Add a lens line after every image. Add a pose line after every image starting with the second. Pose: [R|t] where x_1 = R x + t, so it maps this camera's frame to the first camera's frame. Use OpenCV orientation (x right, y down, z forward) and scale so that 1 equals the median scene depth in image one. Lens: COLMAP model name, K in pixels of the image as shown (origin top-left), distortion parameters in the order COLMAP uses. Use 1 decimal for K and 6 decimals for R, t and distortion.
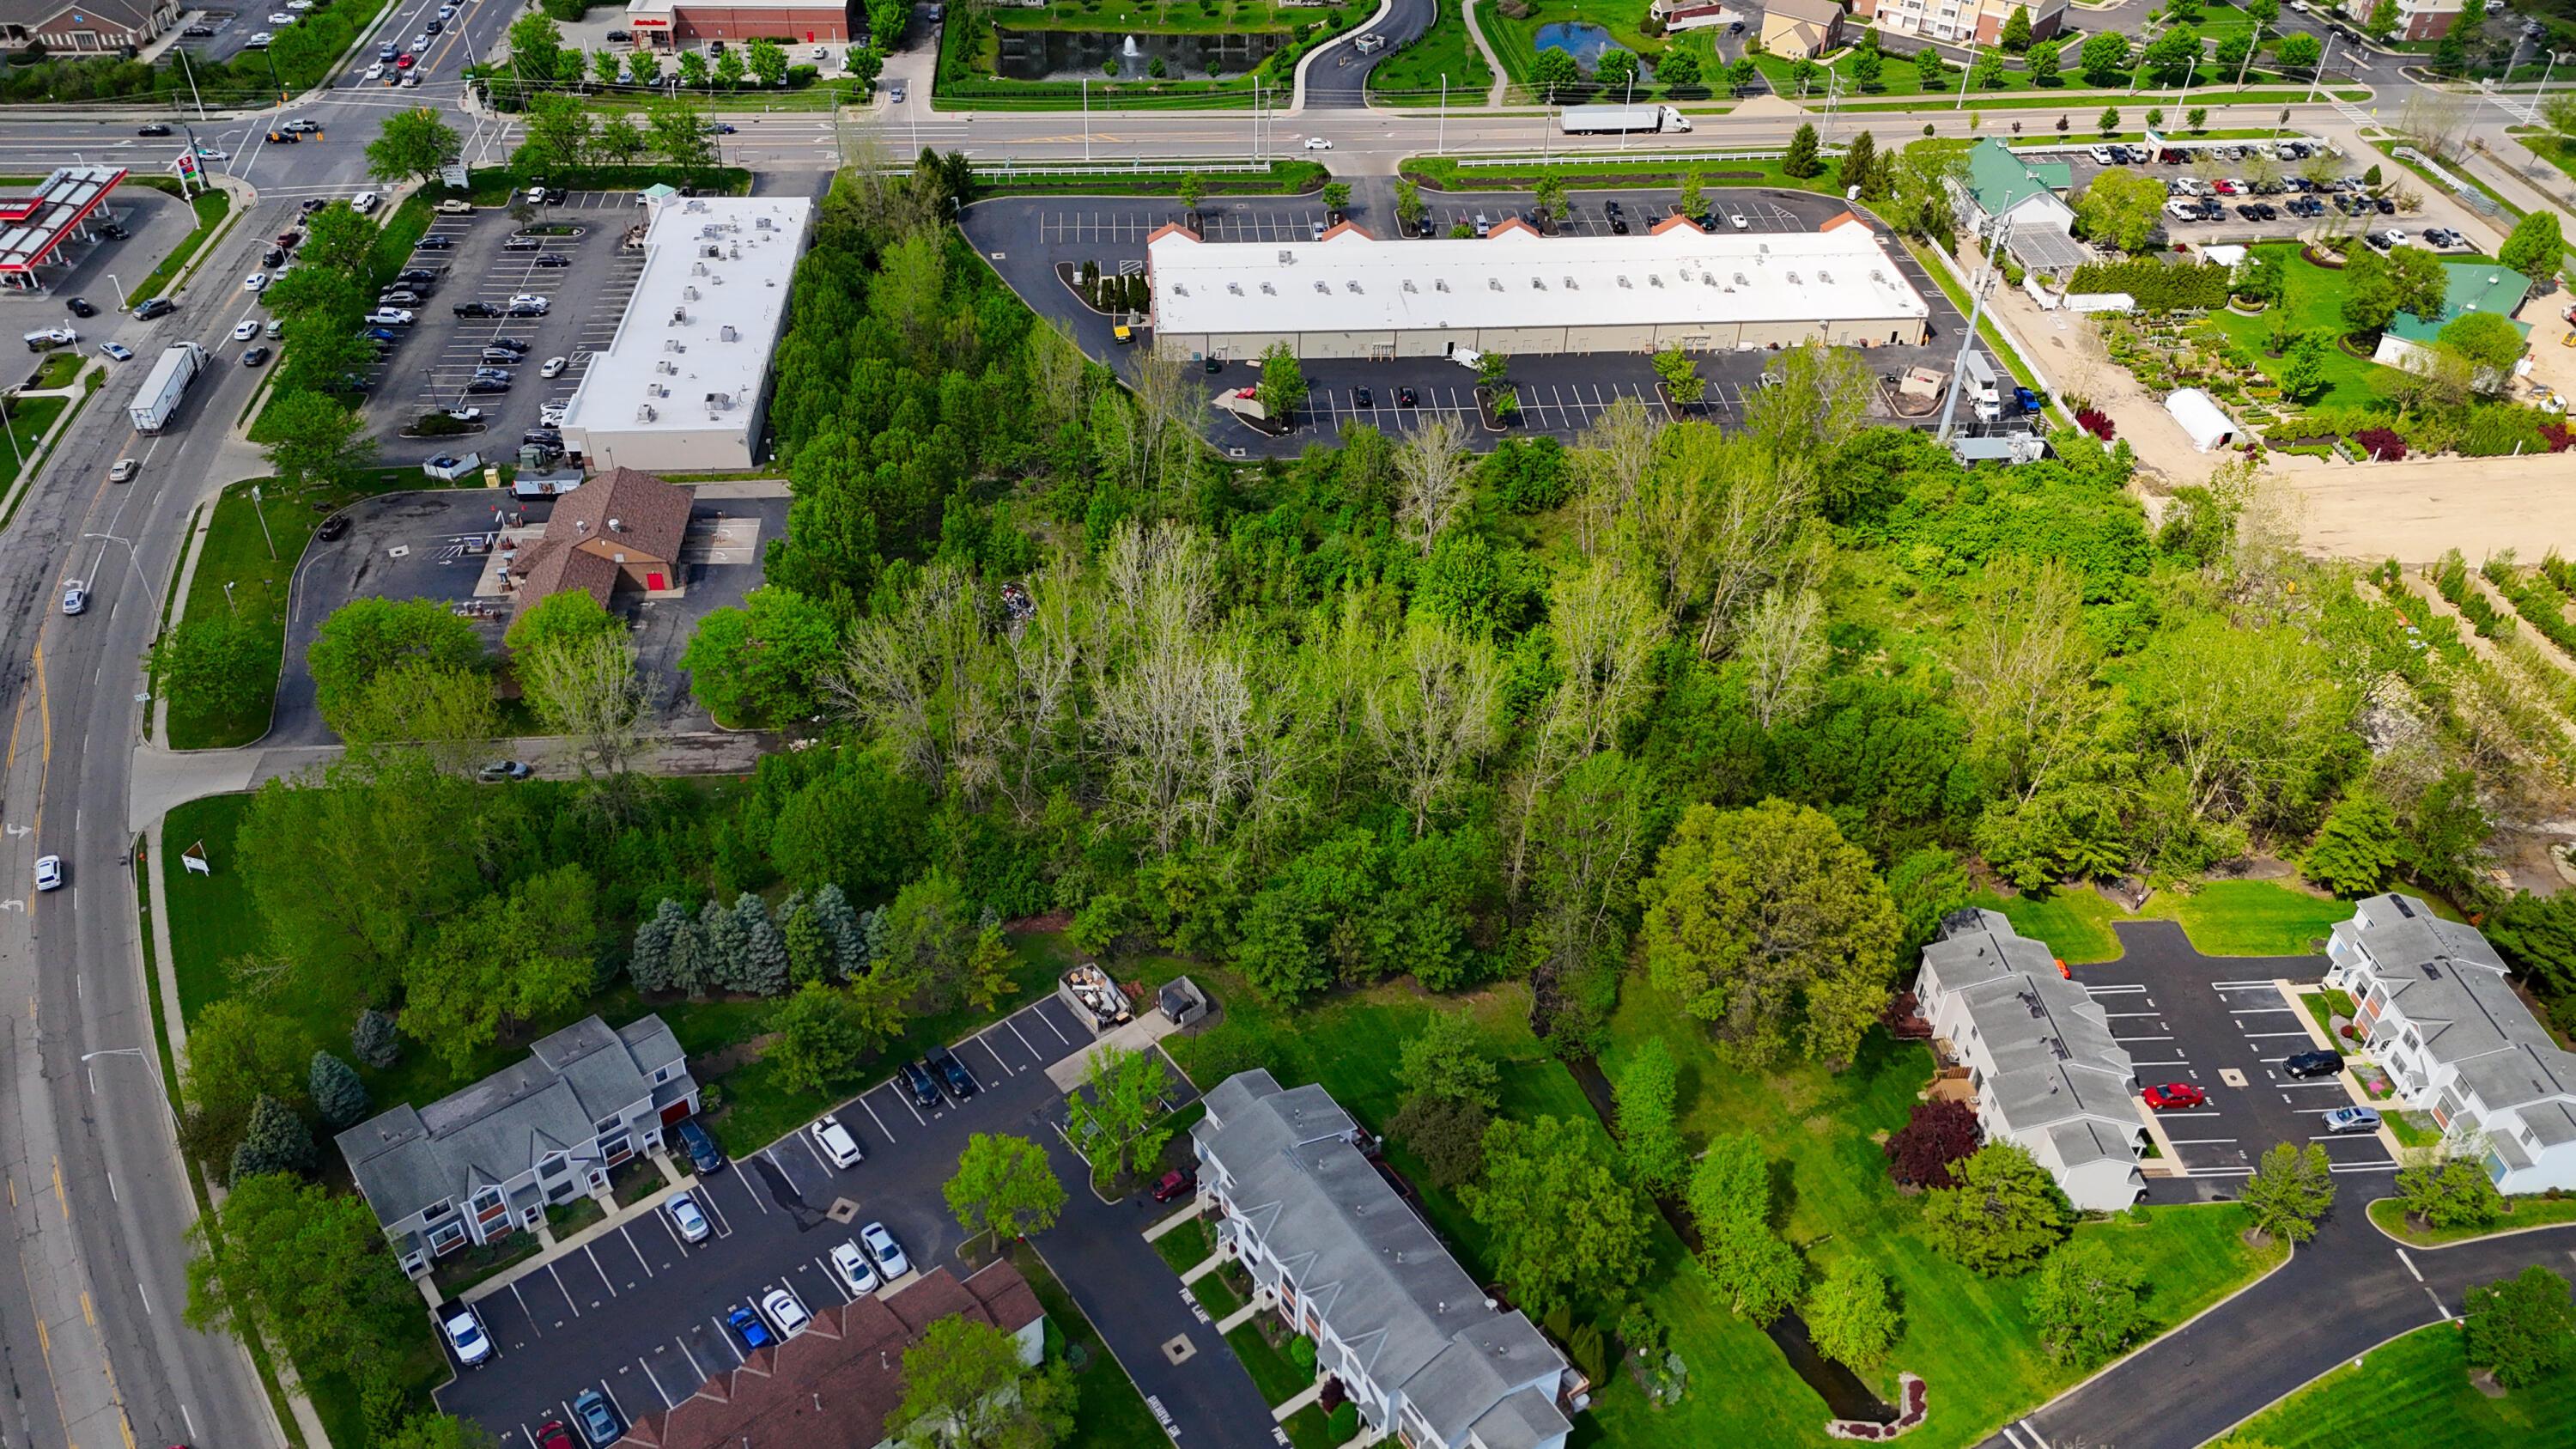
lens RADIAL K [[1893.2, 0, 1289.8], [0, 1893.2, 727.3], [0, 0, 1]] dist [0.067208, -0.055176]
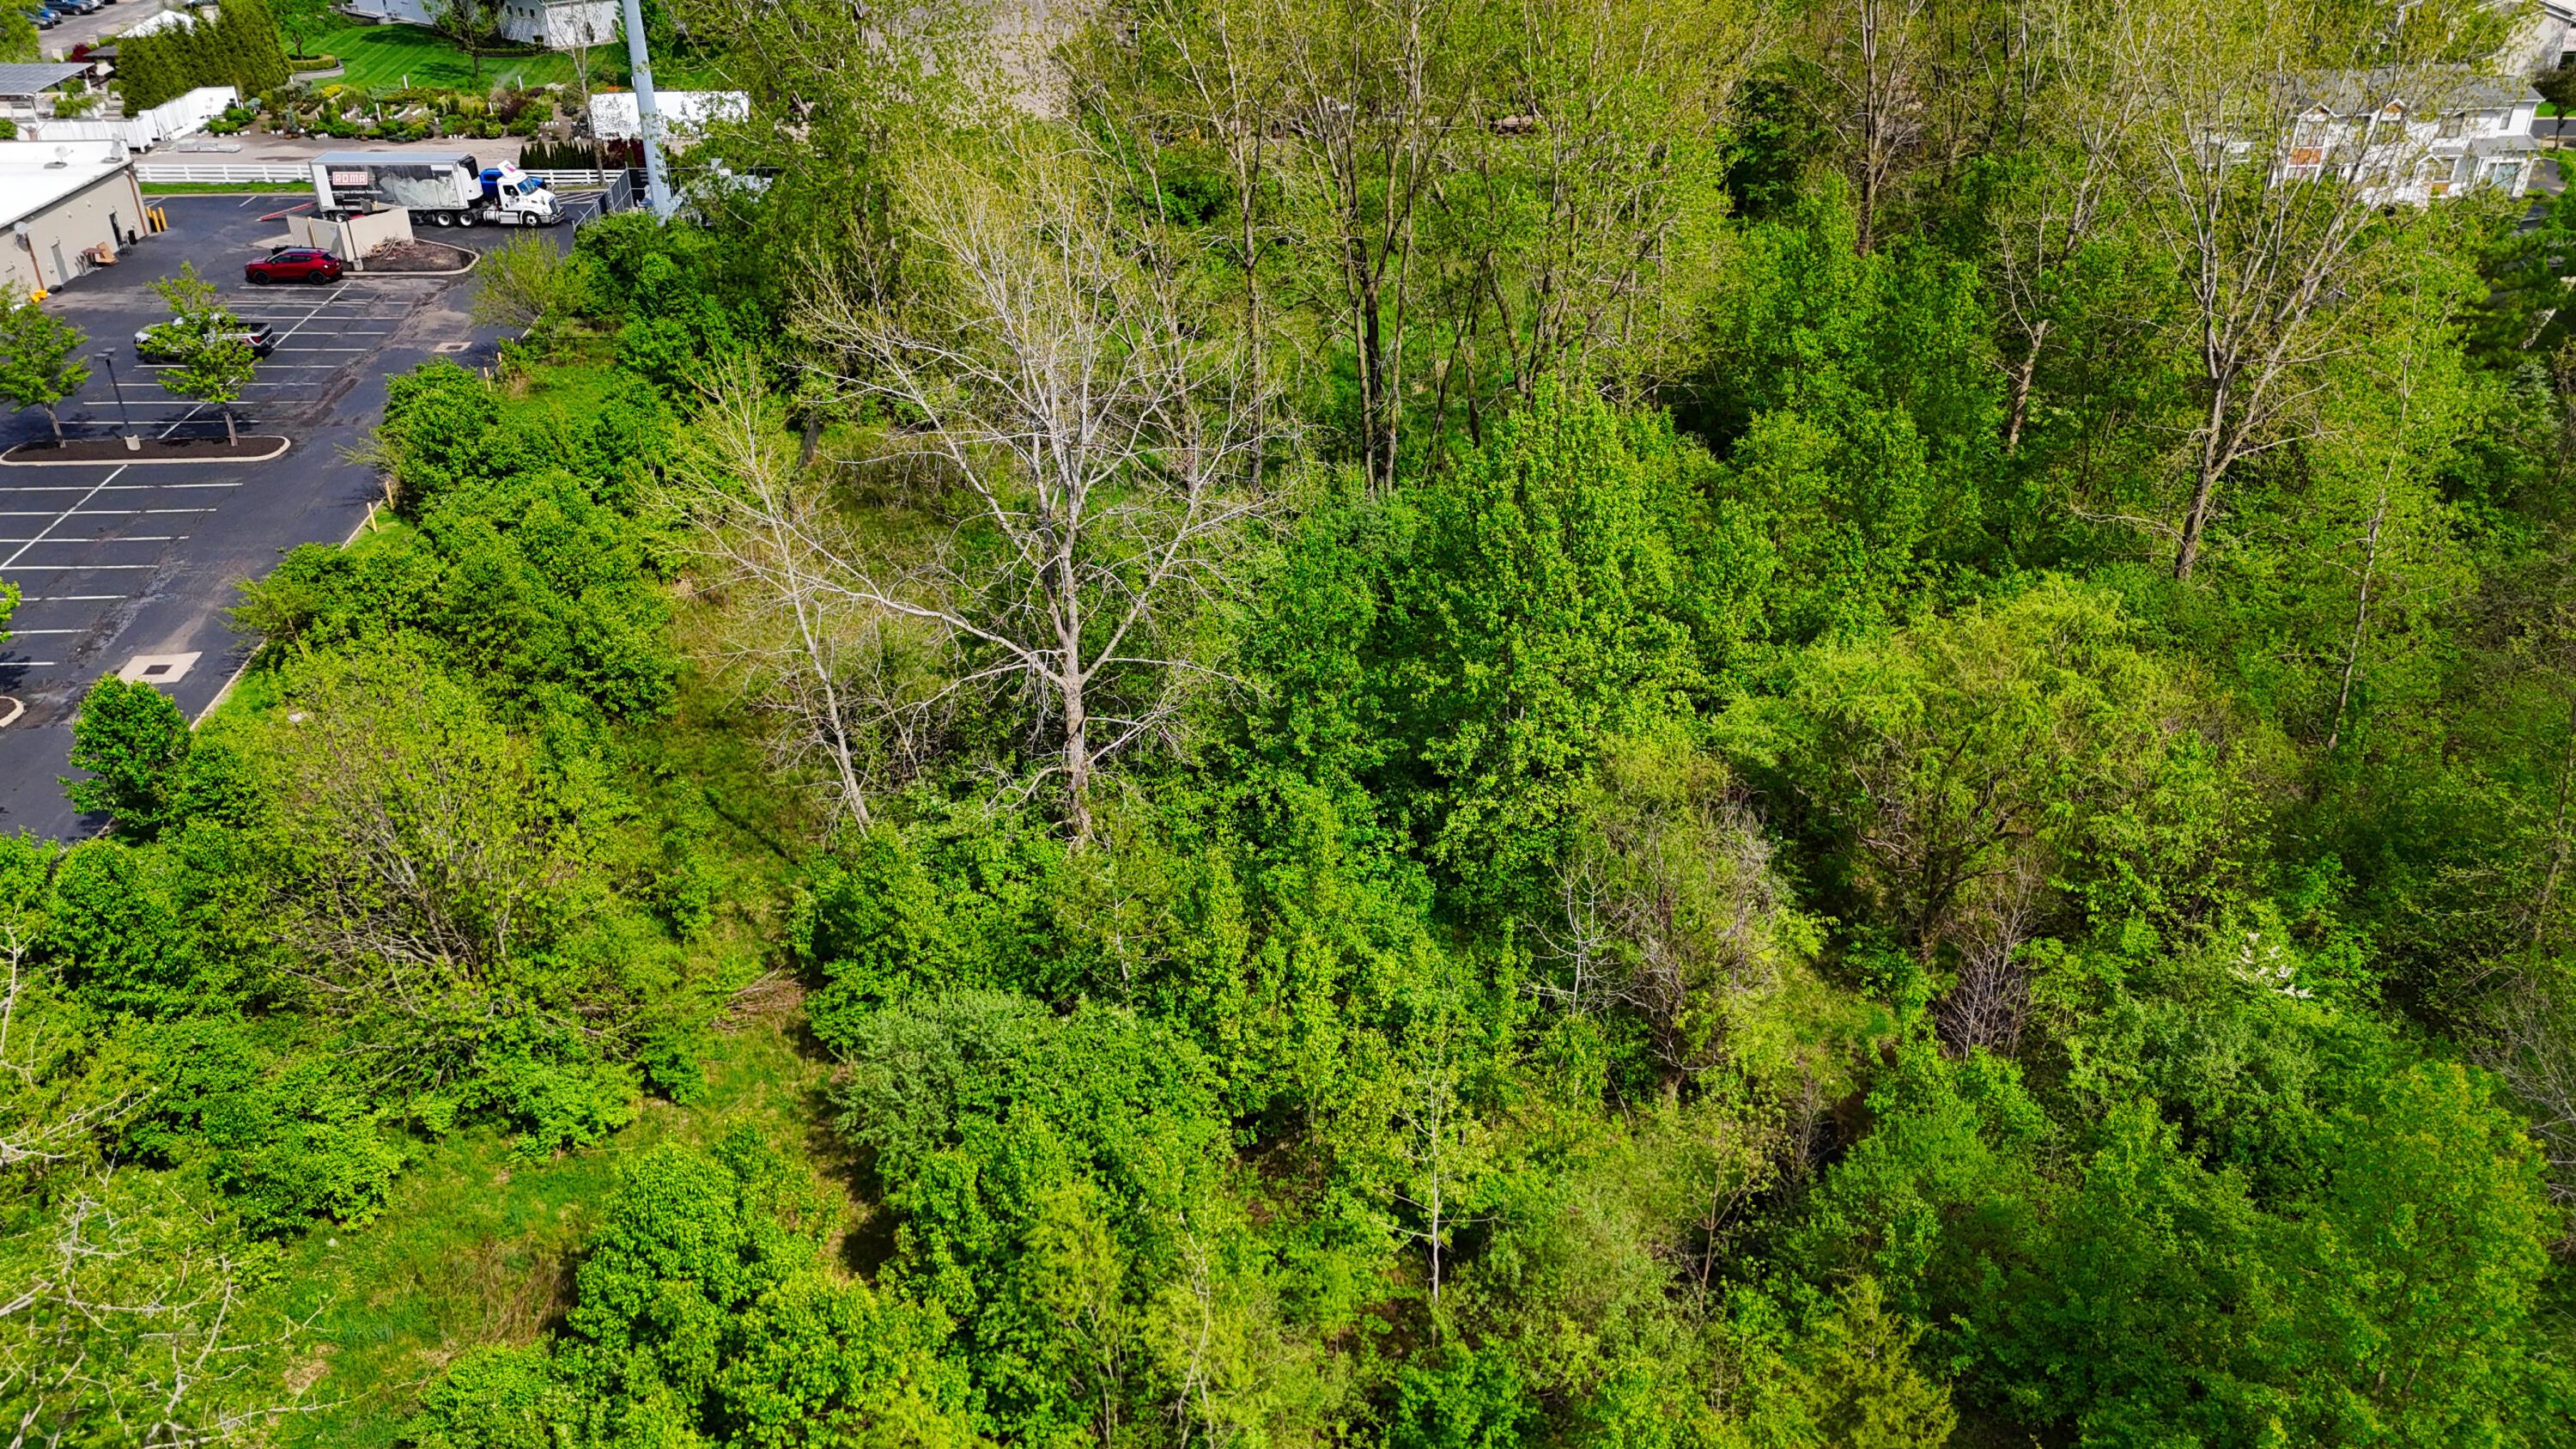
lens RADIAL K [[1893.2, 0, 1289.8], [0, 1893.2, 727.3], [0, 0, 1]] dist [0.067208, -0.055176]
pose [[-0.017185, -0.487759, 0.872809, -0.099745], [0.612074, 0.685126, 0.394927, -0.138881], [-0.790614, 0.541011, 0.286771, 0.741847]]
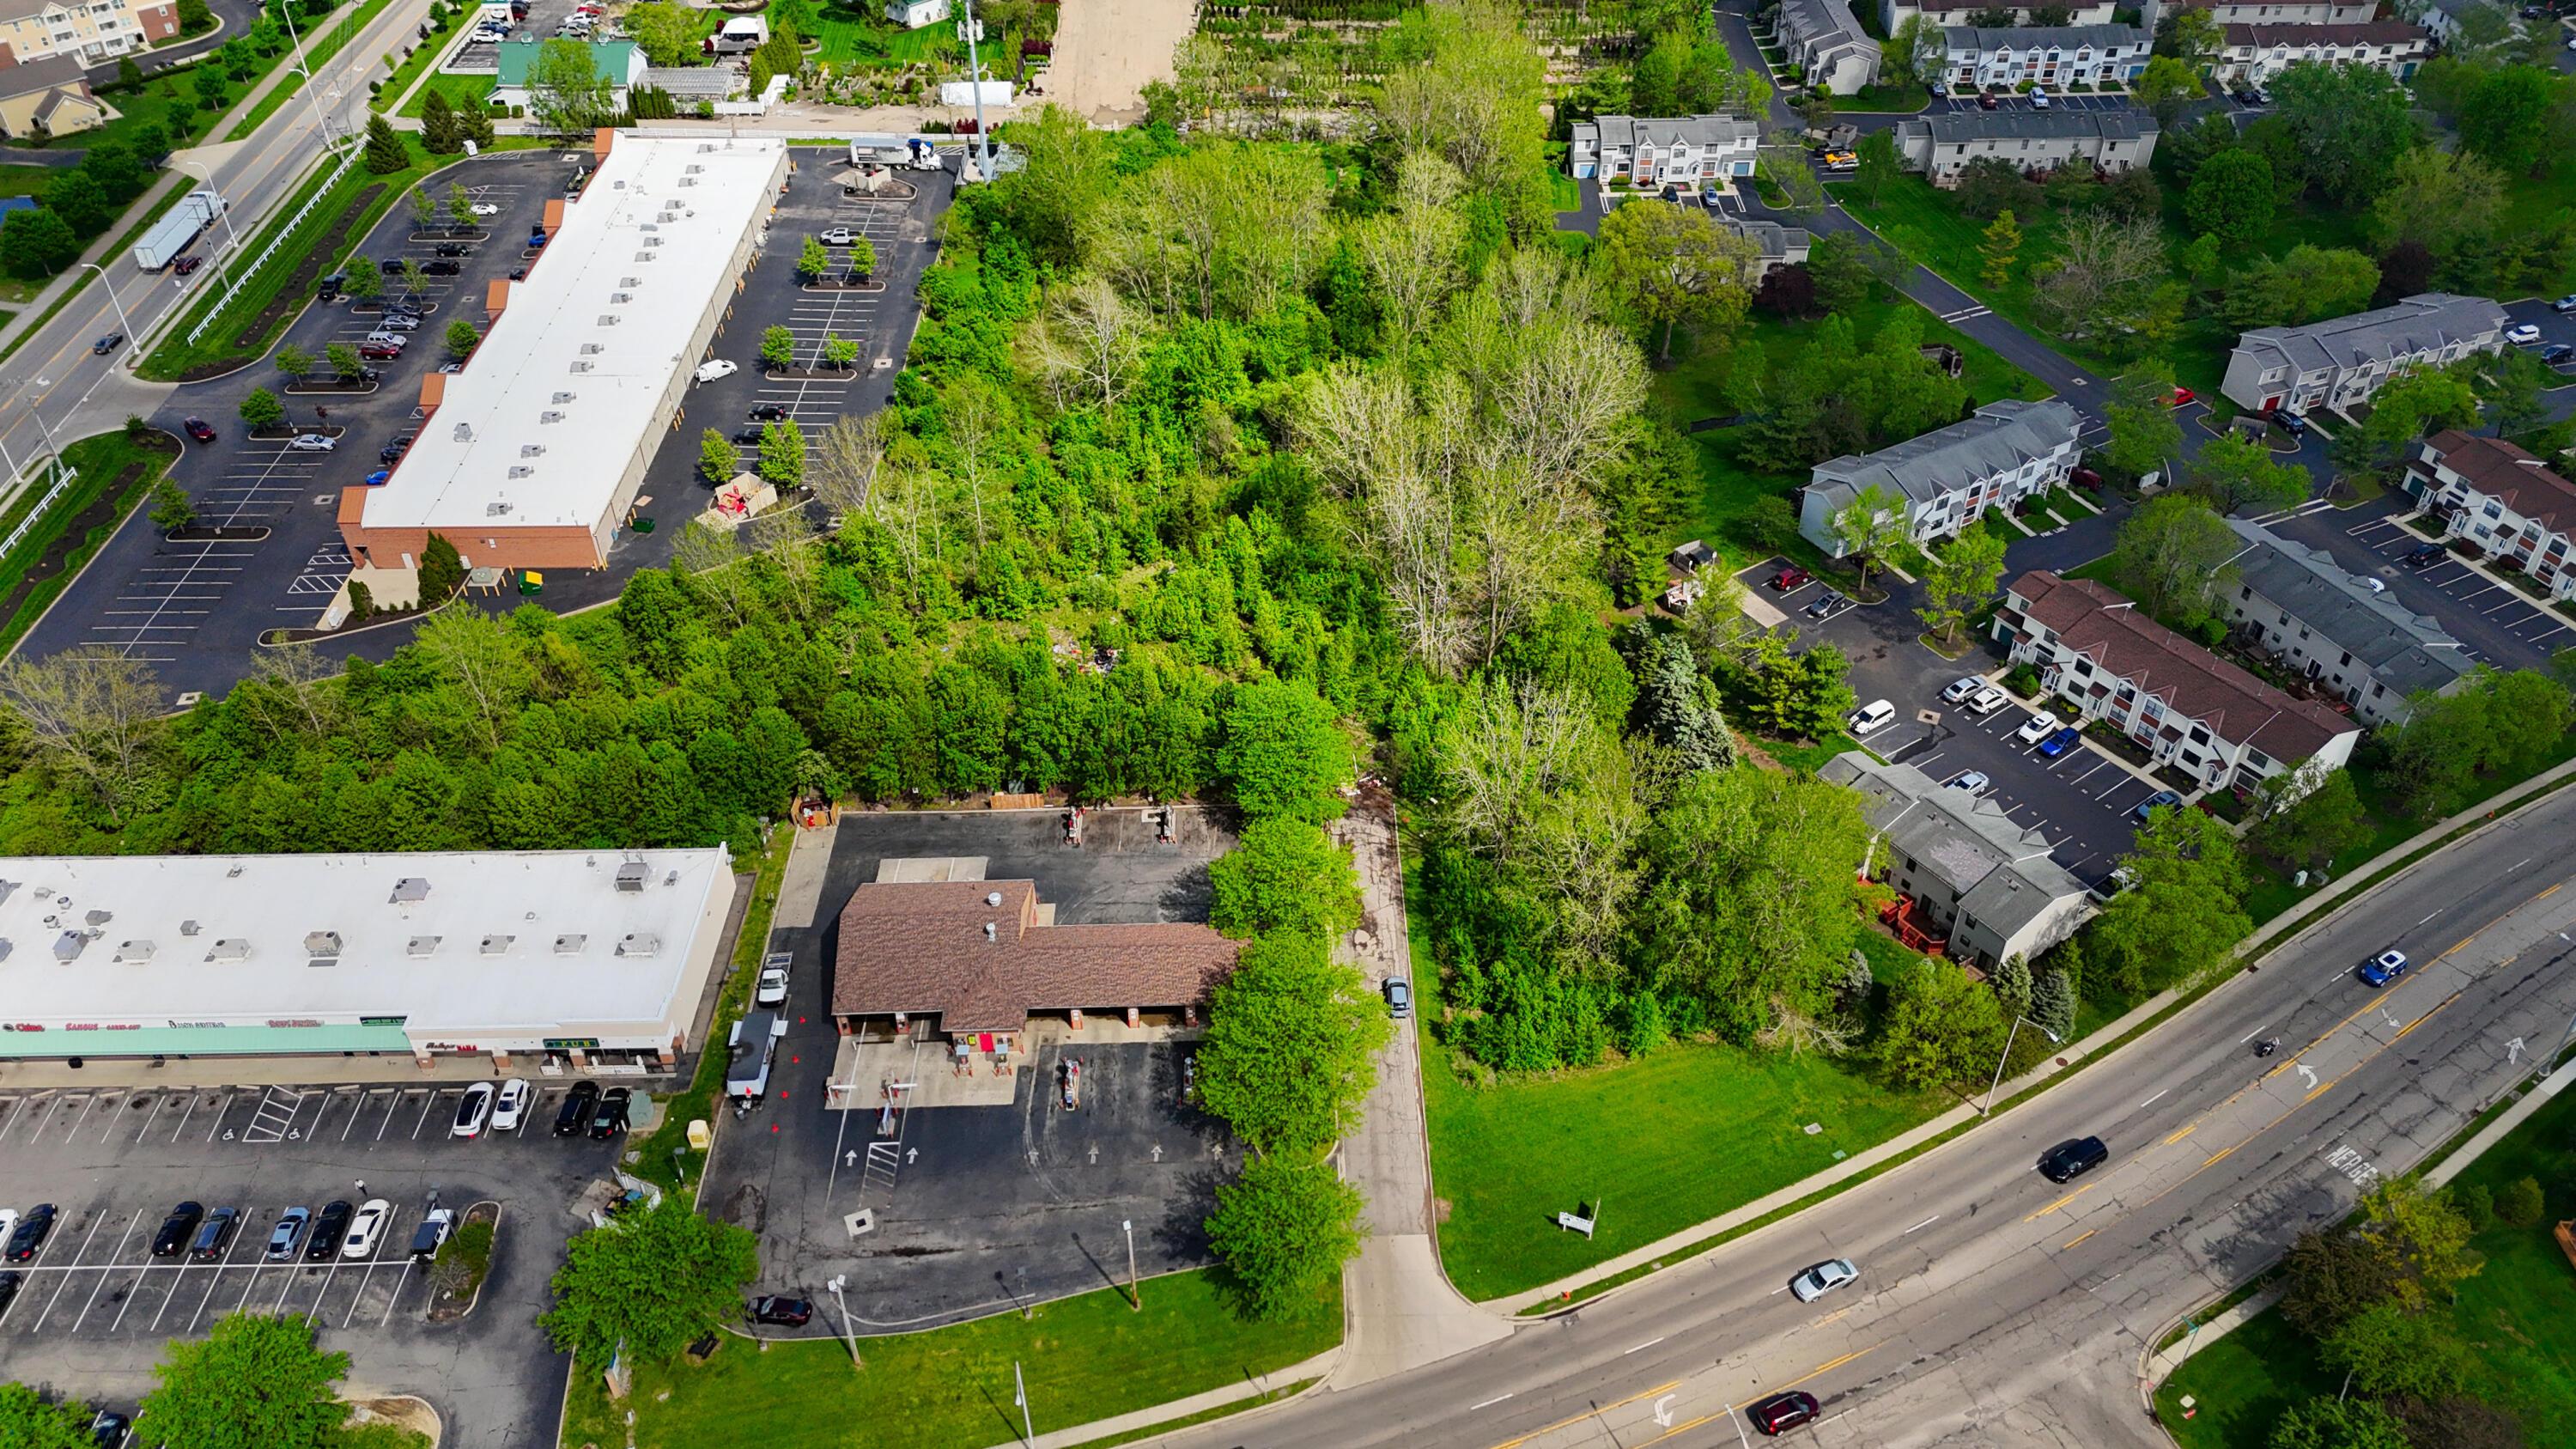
lens RADIAL K [[1893.2, 0, 1289.8], [0, 1893.2, 727.3], [0, 0, 1]] dist [0.067208, -0.055176]
pose [[0.082607, -0.647463, 0.757606, -0.688811], [0.621286, 0.627854, 0.468832, -0.338014], [-0.779218, 0.431961, 0.454125, 0.417807]]
